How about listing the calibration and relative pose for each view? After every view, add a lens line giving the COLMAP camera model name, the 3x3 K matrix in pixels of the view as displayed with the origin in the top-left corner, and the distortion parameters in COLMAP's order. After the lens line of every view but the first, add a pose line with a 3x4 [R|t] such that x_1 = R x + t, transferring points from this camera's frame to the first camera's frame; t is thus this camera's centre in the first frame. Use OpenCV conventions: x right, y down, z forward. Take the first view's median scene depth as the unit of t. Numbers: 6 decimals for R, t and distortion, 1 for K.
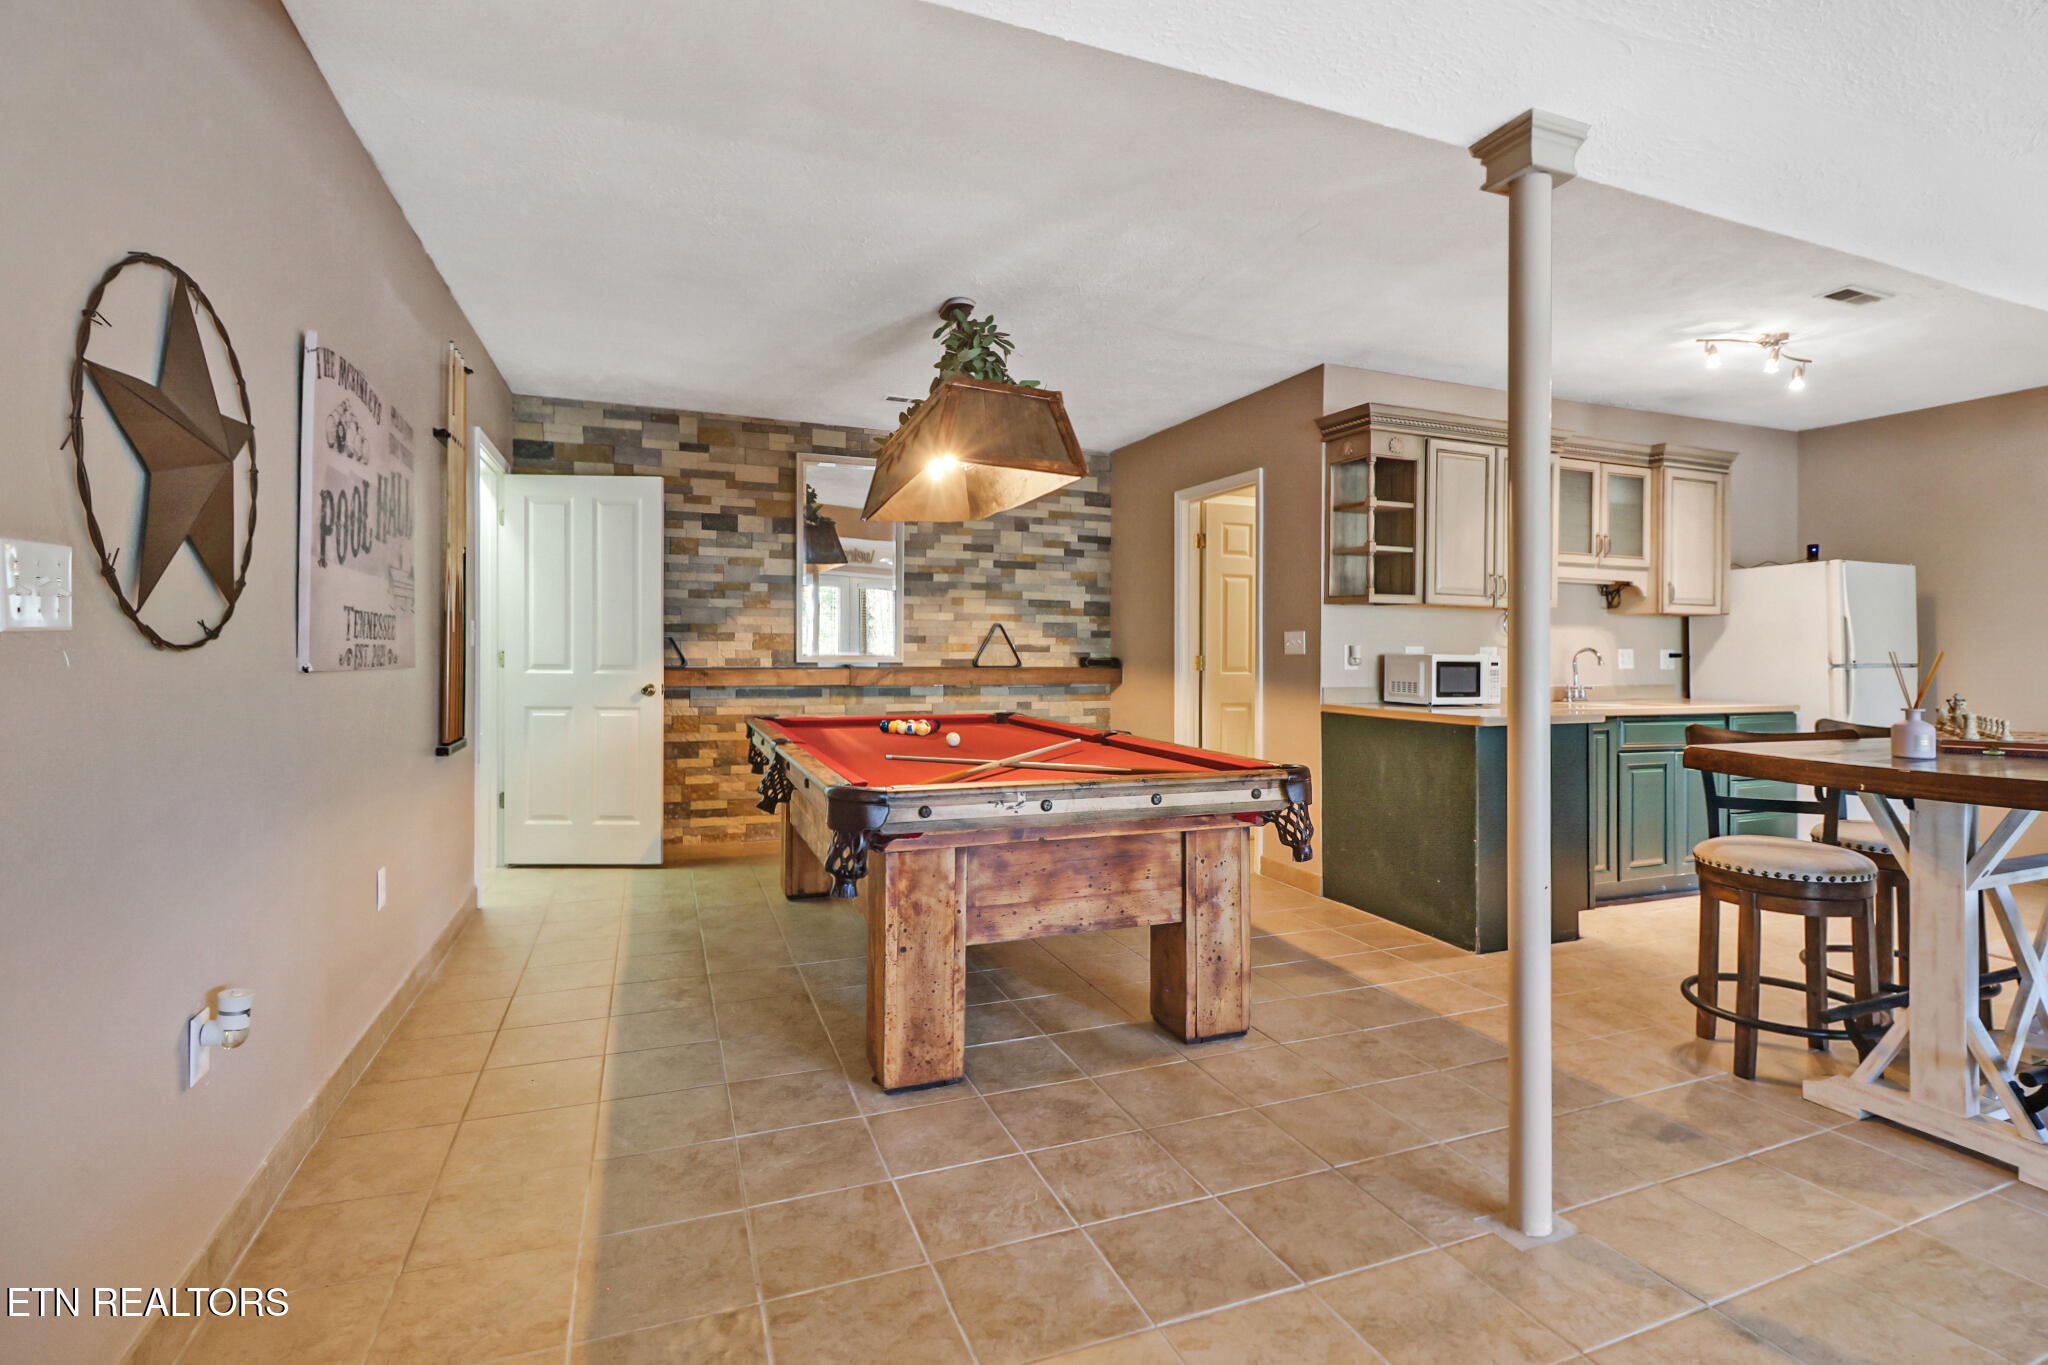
lens RADIAL K [[947.0, 0, 1032.3], [0, 947.0, 653.3], [0, 0, 1]] dist [-0.001355, -0.011233]
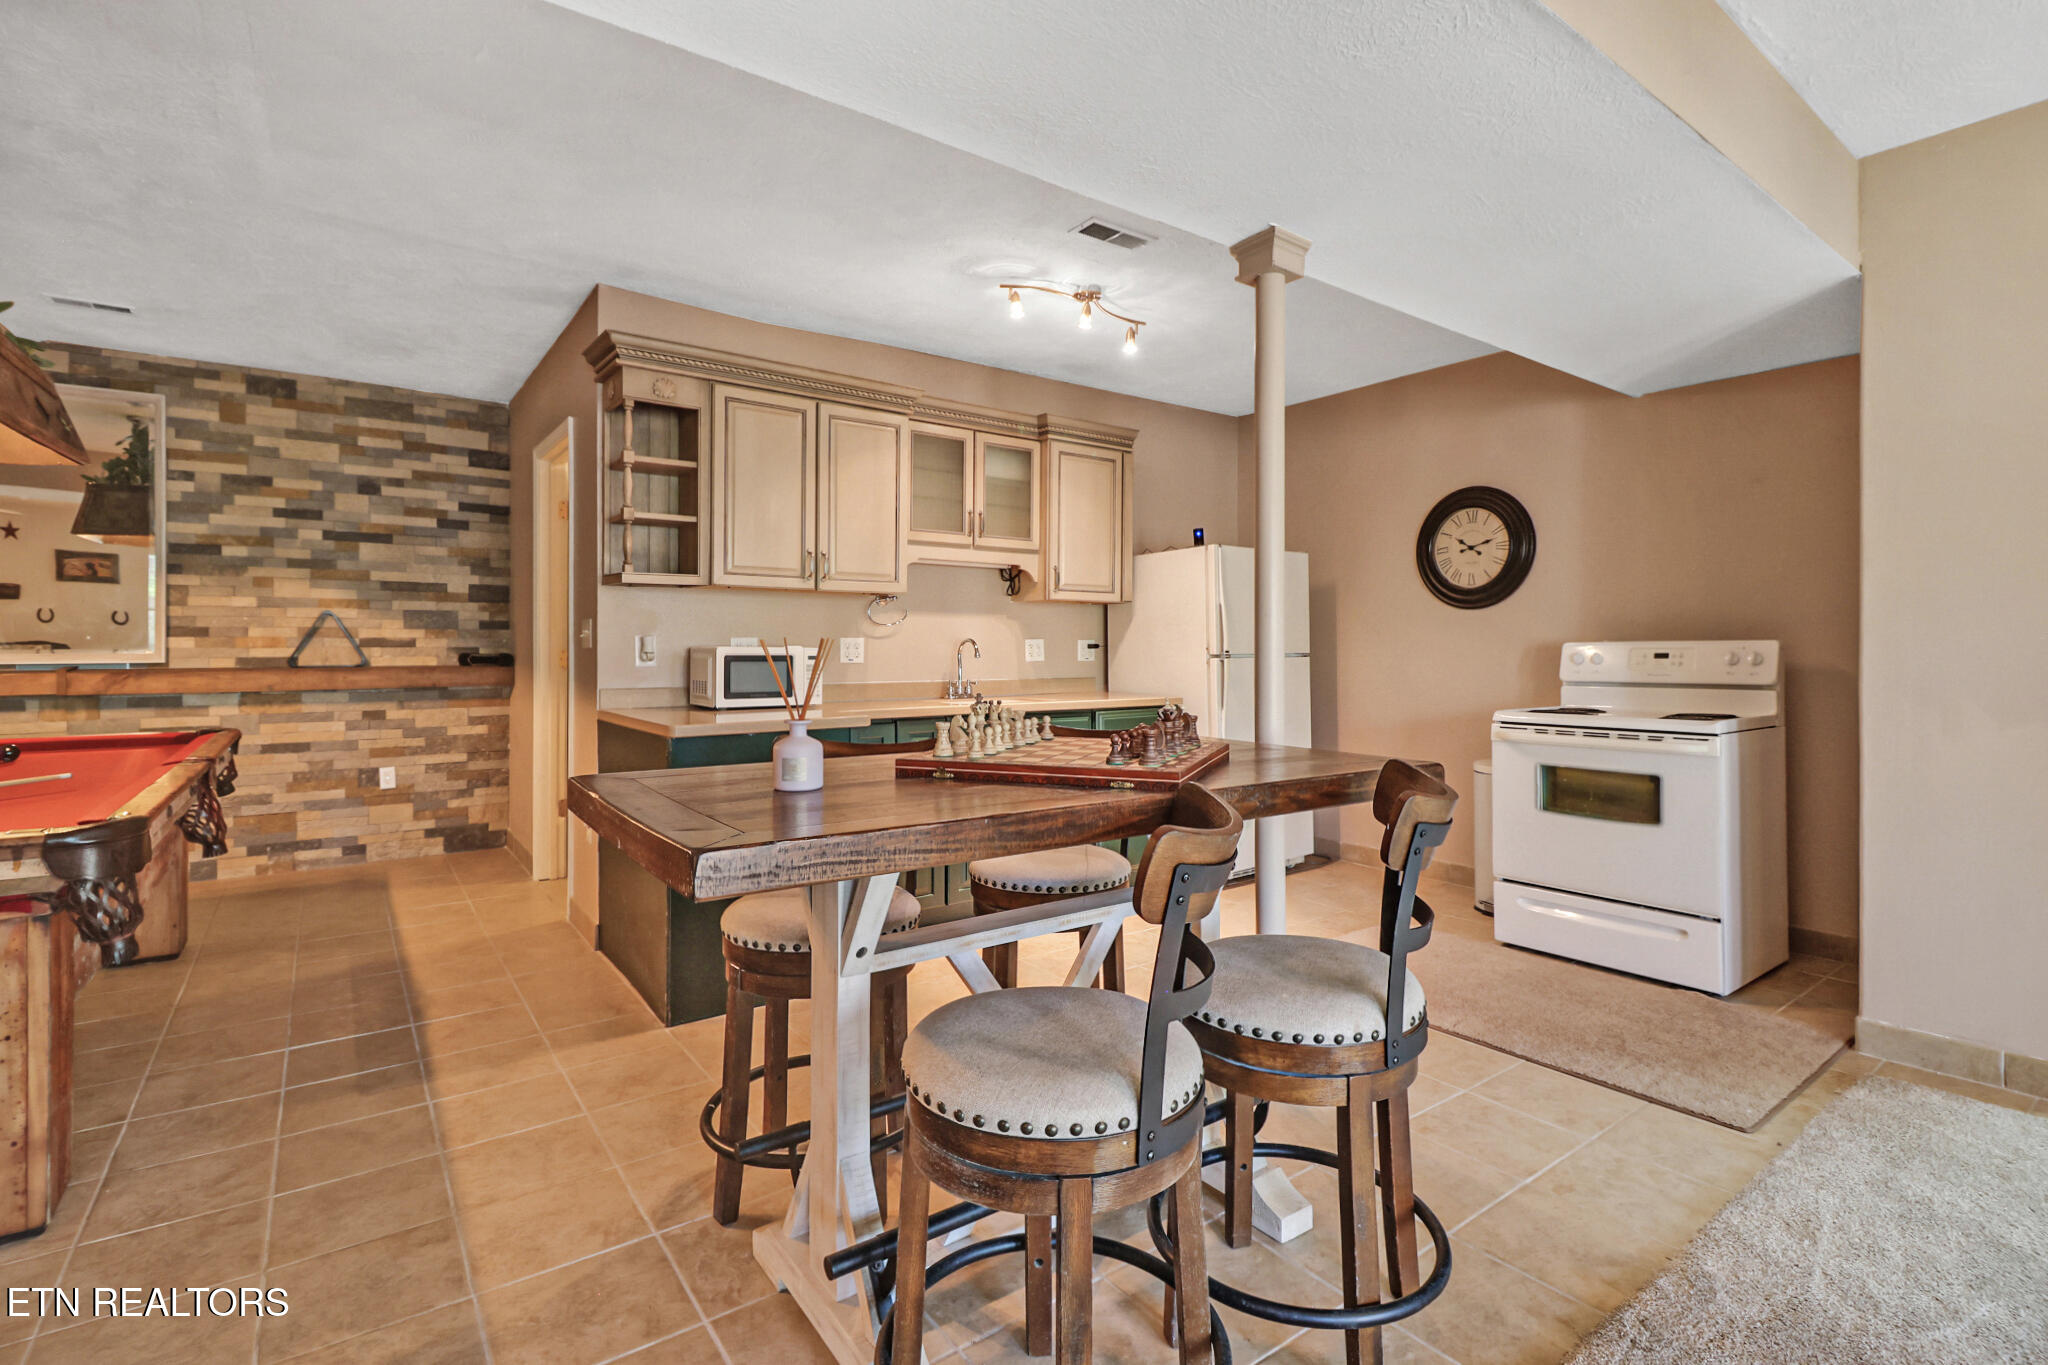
lens RADIAL K [[952.7, 0, 1041.1], [0, 952.7, 648.1], [0, 0, 1]] dist [0.002125, -0.009350]
pose [[0.964465, -0.007335, 0.264110, 0.422723], [0.007229, 0.999973, 0.001375, 0.002715], [-0.264113, 0.000583, 0.964492, 0.115135]]
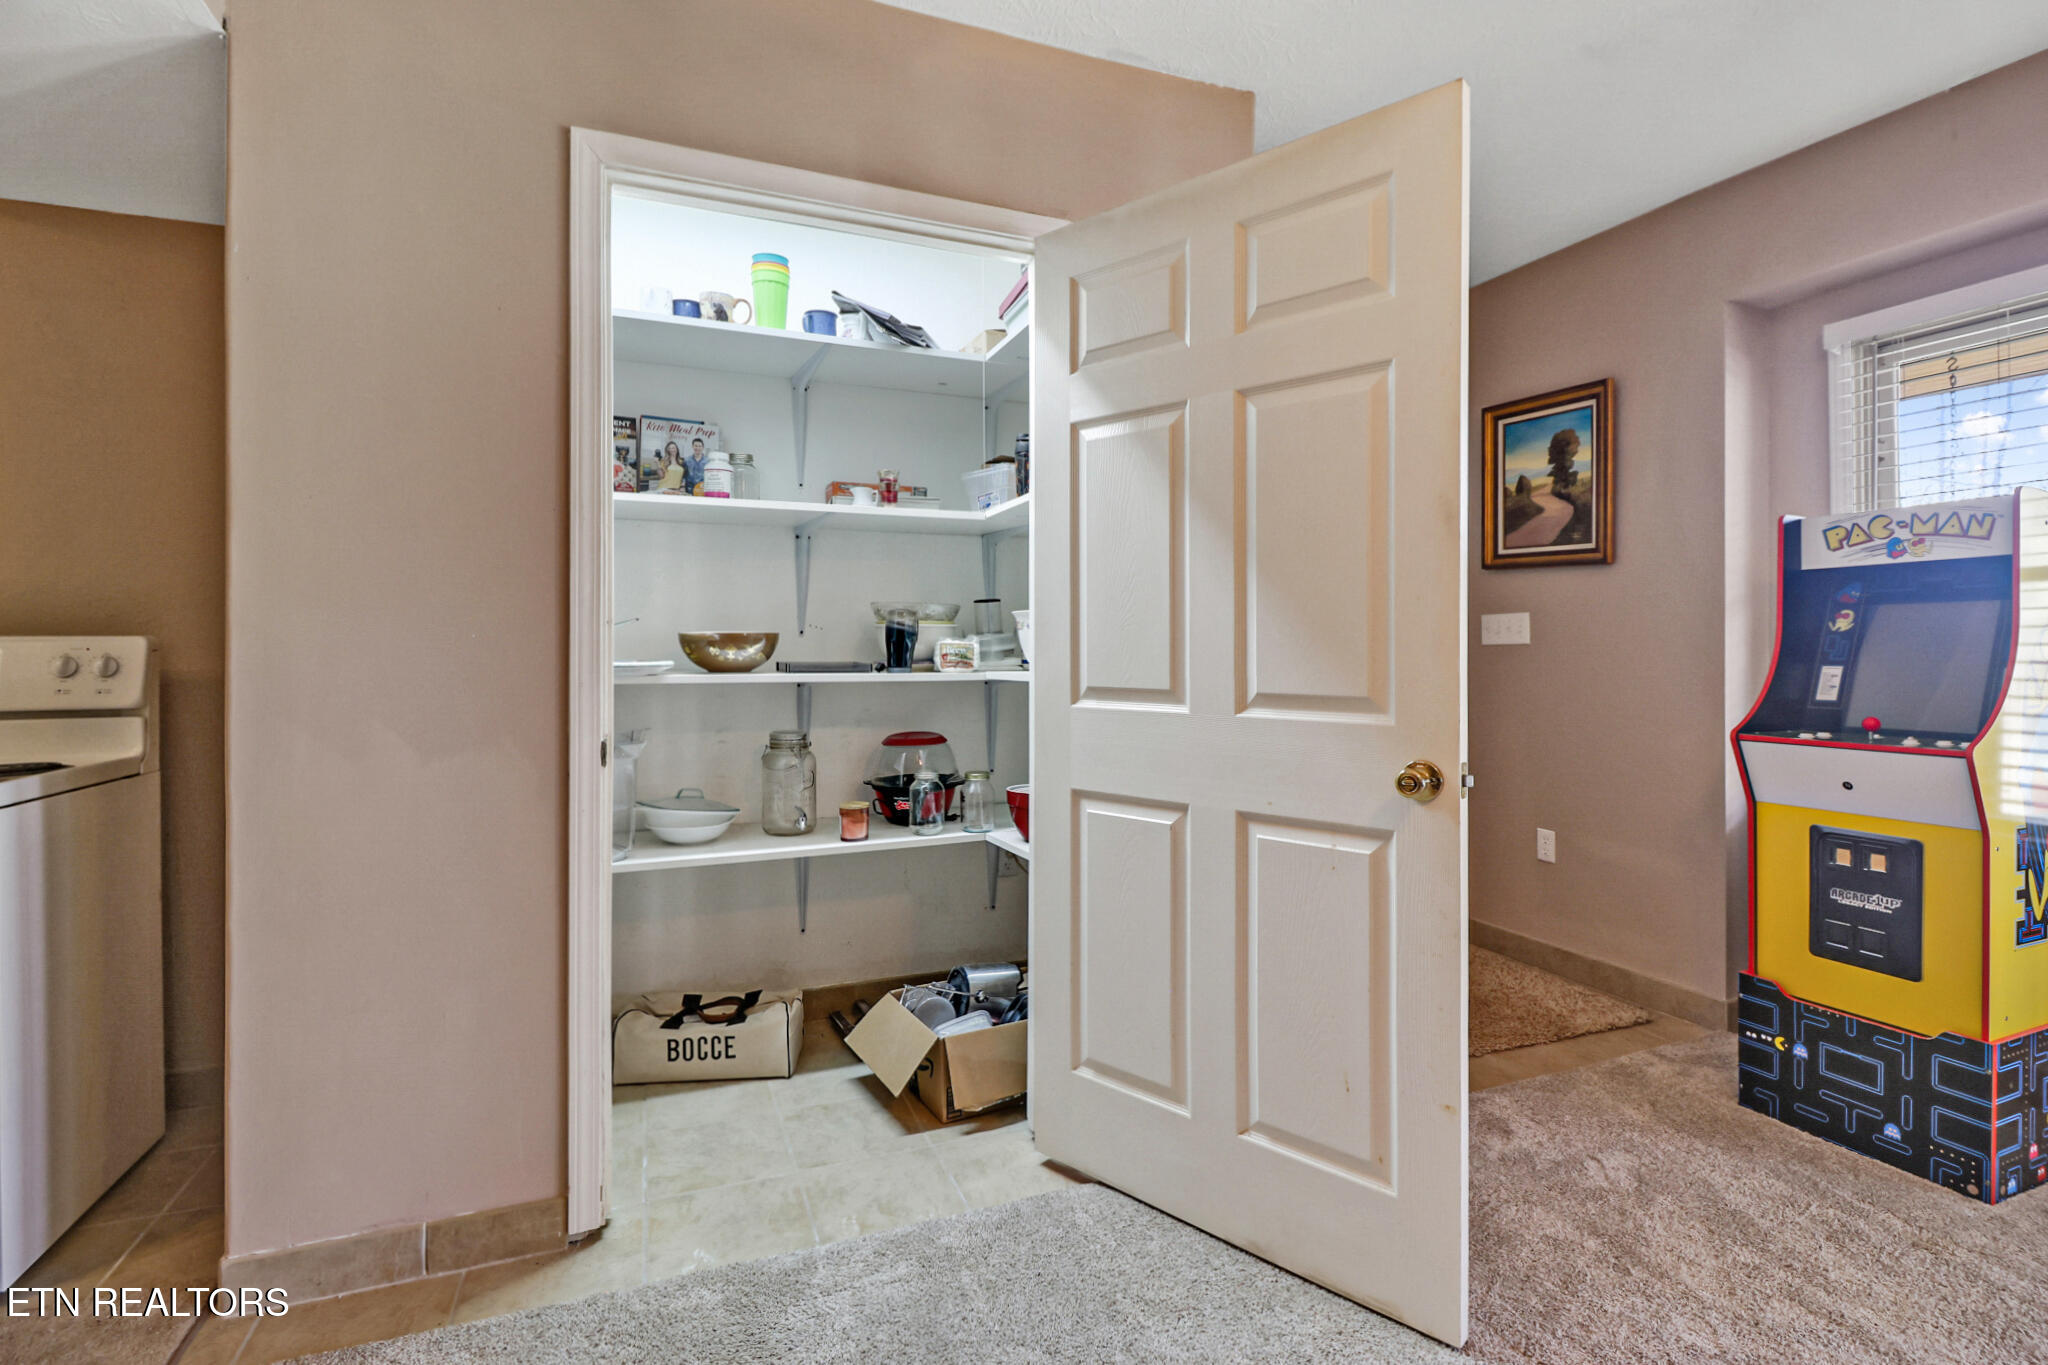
lens RADIAL K [[931.3, 0, 1029.3], [0, 931.3, 656.9], [0, 0, 1]] dist [0.001689, -0.009288]
pose [[-0.003861, -0.016170, 0.999862, 0.703228], [-0.000902, 0.999869, 0.016166, 0.004165], [-0.999992, -0.000840, -0.003875, 0.238655]]
